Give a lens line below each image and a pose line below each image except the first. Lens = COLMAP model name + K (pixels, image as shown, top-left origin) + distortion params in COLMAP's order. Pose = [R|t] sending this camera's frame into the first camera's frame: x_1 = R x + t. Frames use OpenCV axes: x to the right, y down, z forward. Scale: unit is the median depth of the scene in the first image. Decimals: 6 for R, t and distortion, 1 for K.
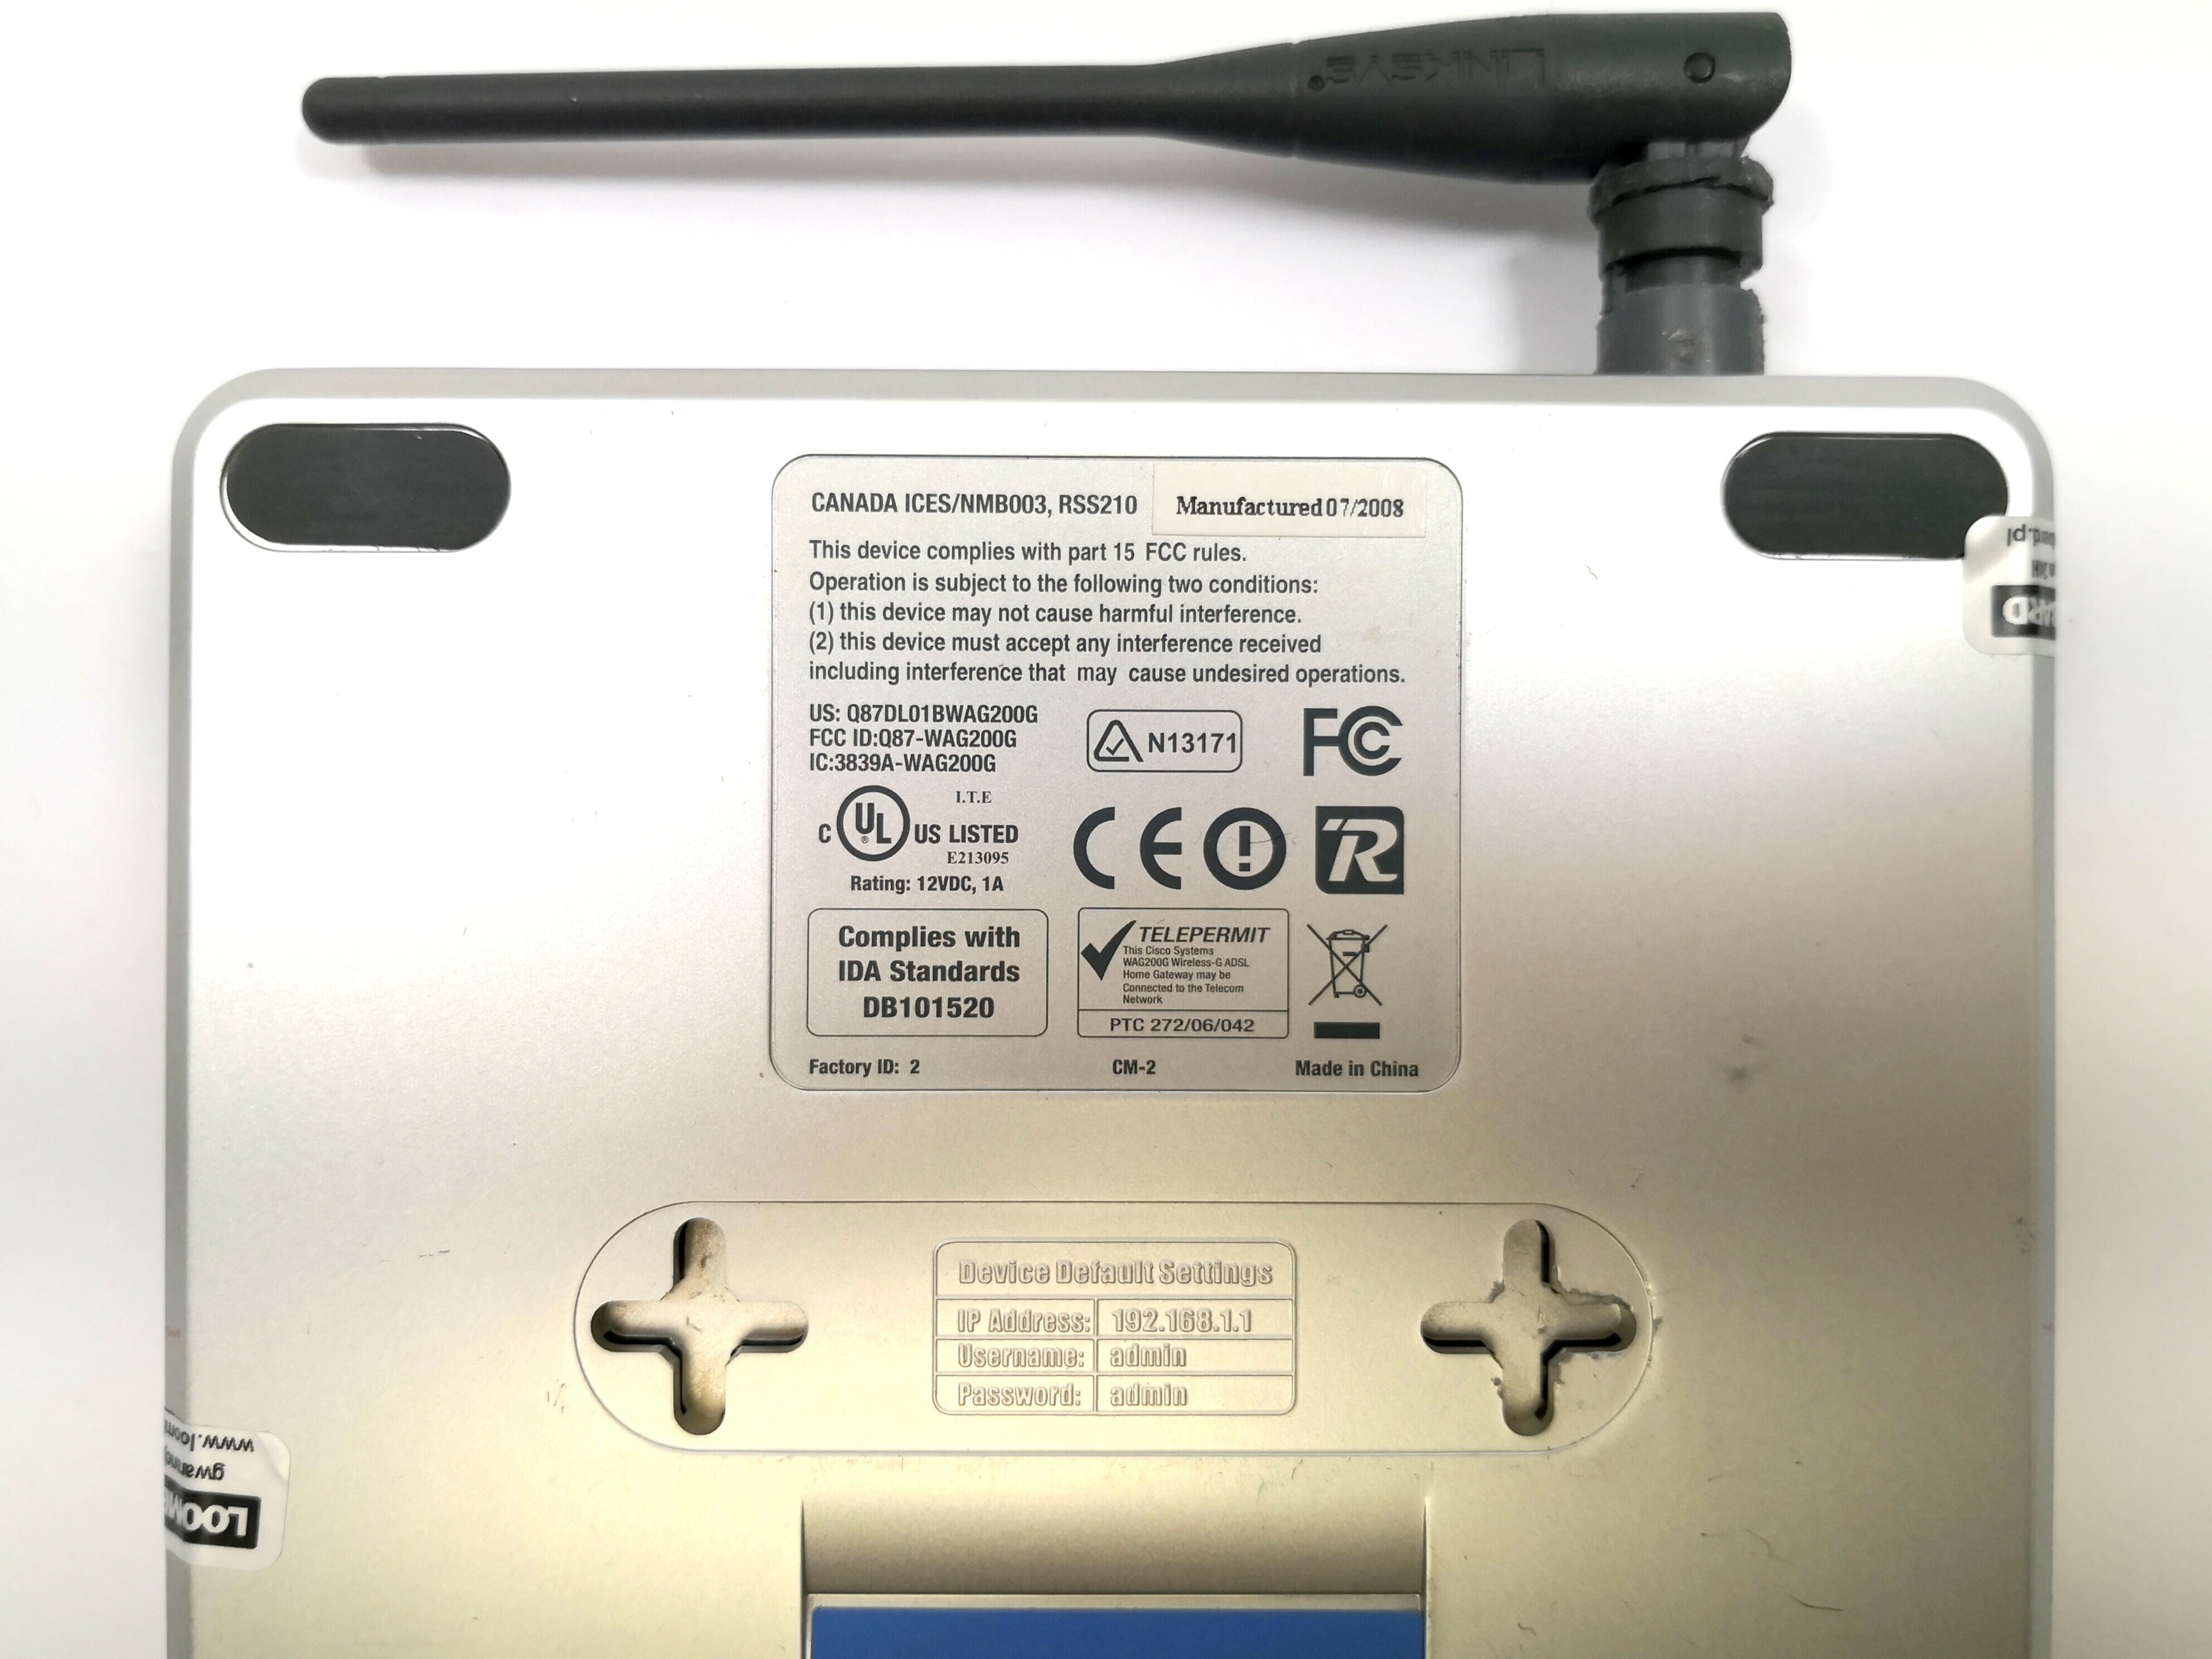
lens RADIAL K [[1749.9, 0, 1097.1], [0, 1749.9, 779.7], [0, 0, 1]] dist [-0.040688, -0.034649]
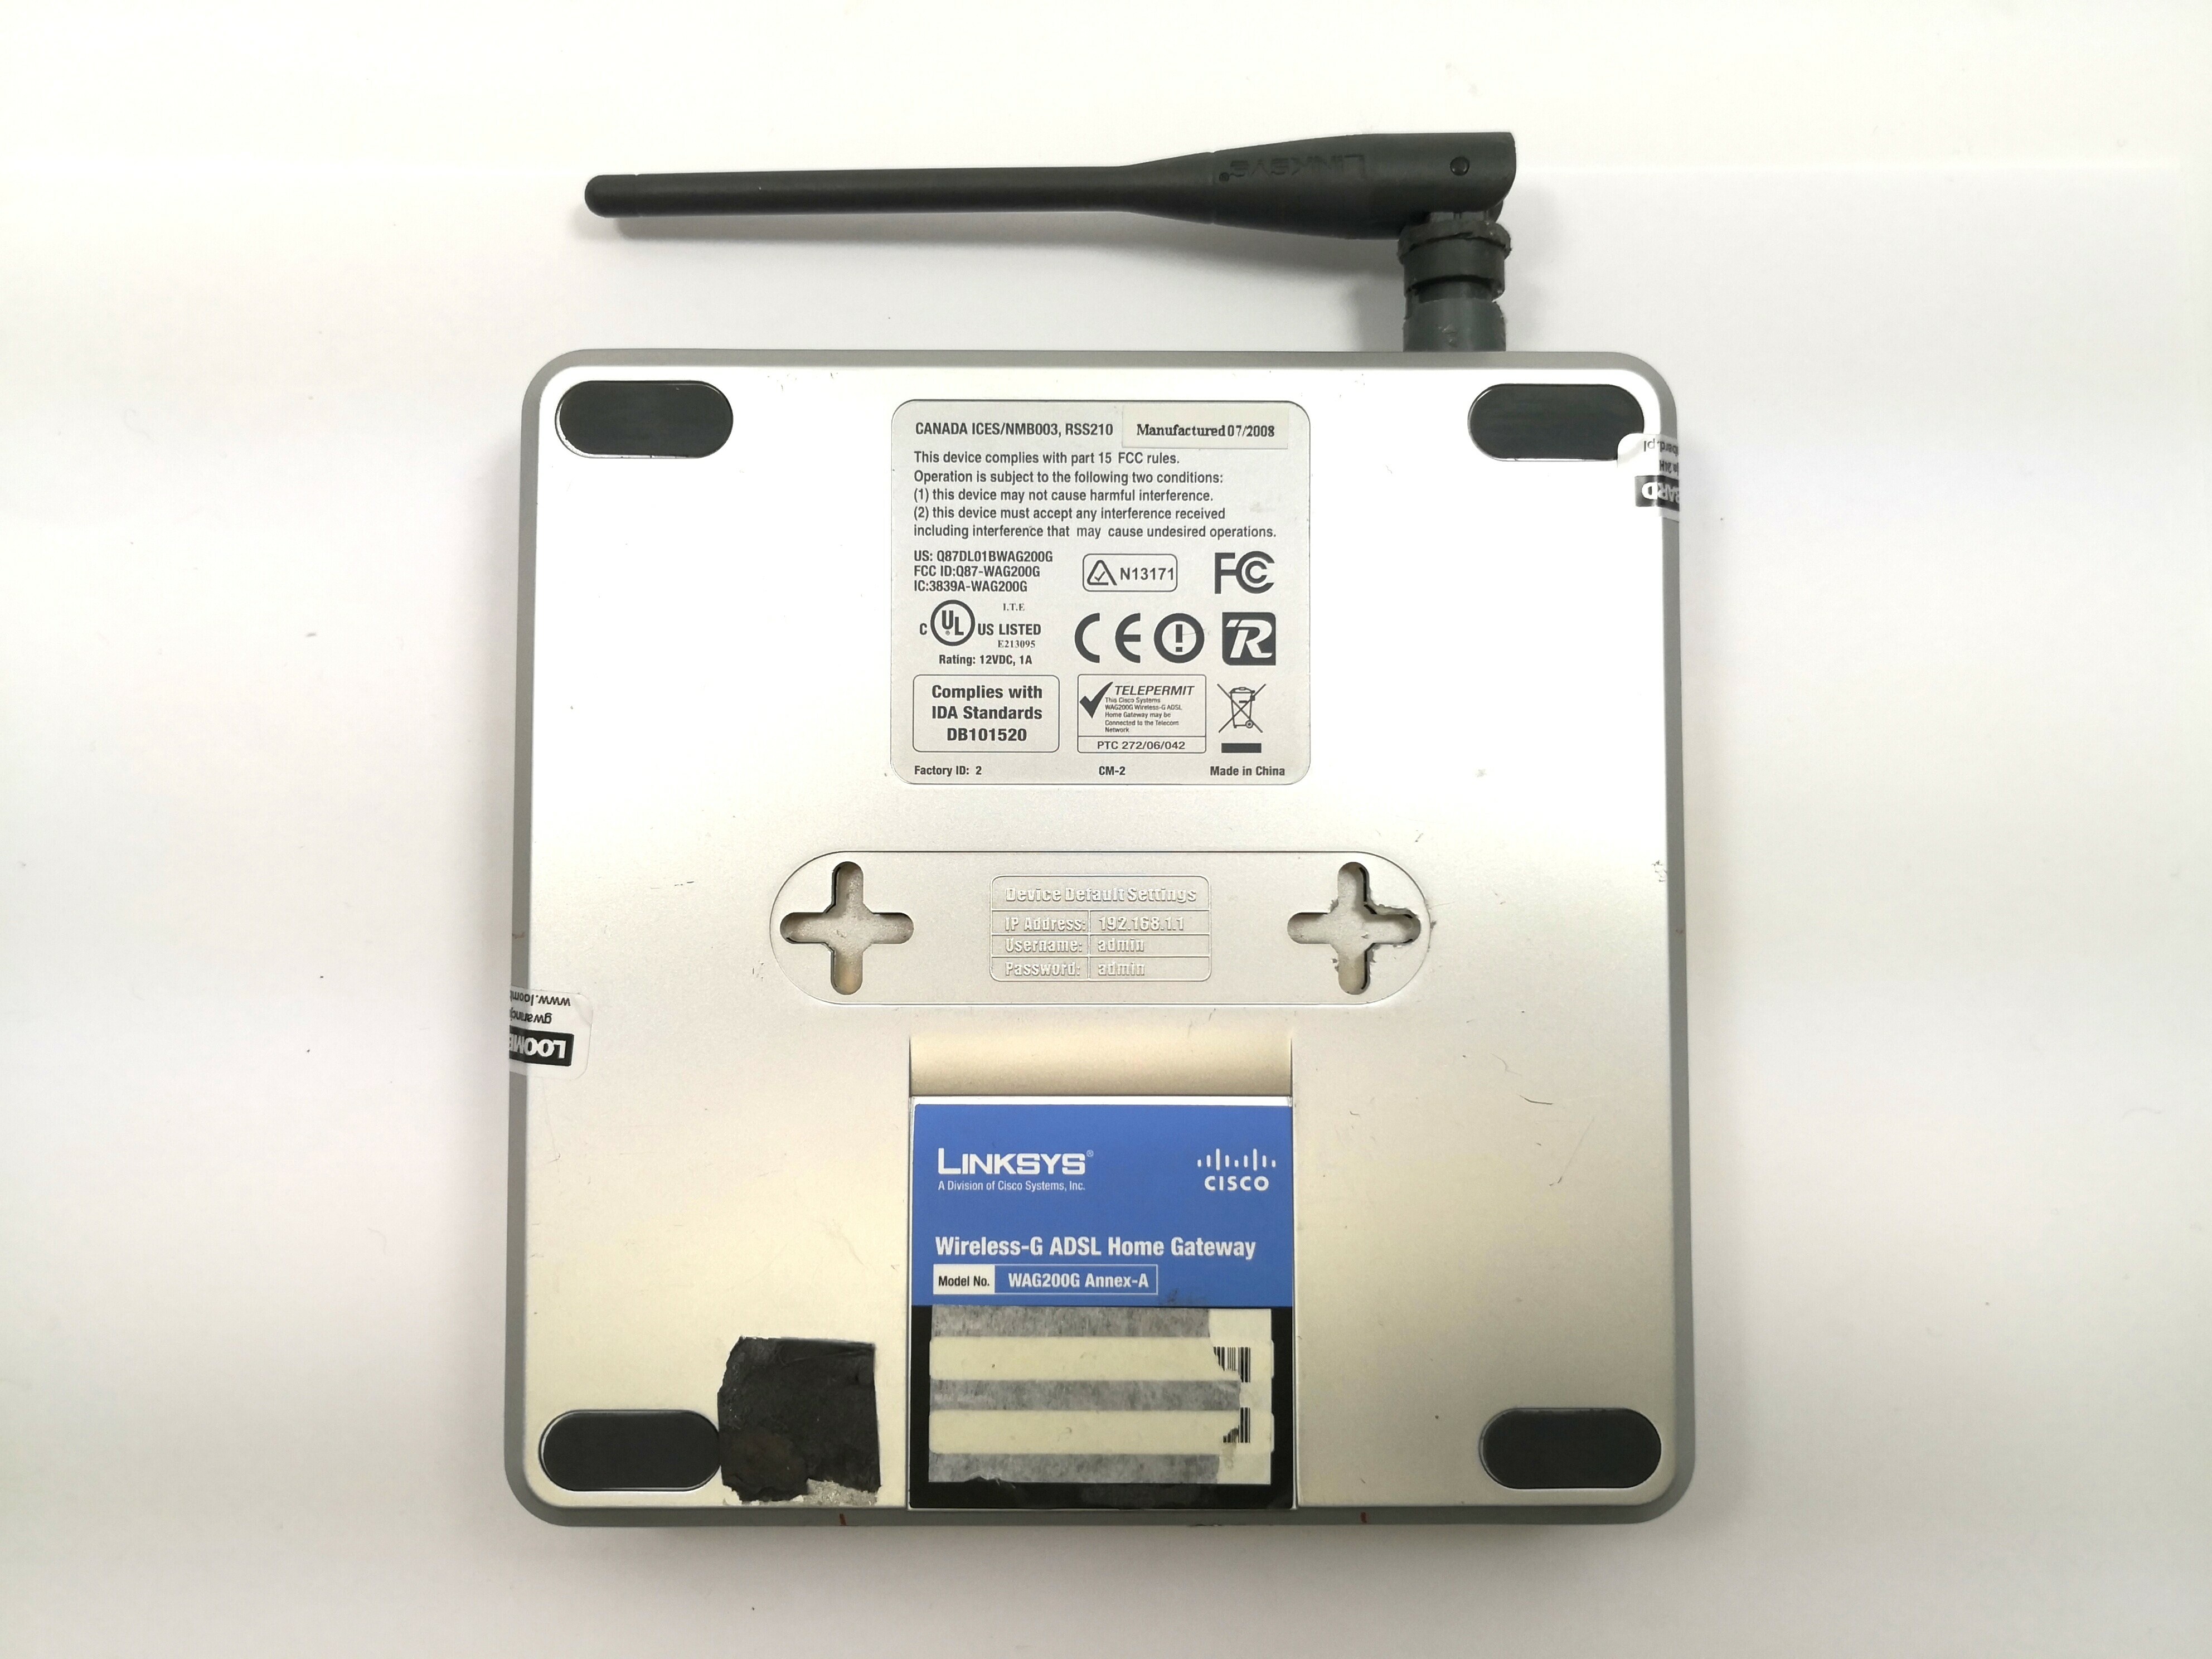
lens RADIAL K [[1749.9, 0, 1126.5], [0, 1749.9, 873.5], [0, 0, 1]] dist [-0.040688, -0.034649]
pose [[0.999994, -0.002814, 0.002018, 0.031274], [0.002849, 0.999838, -0.017798, 0.290377], [-0.001967, 0.017803, 0.999840, -0.638313]]
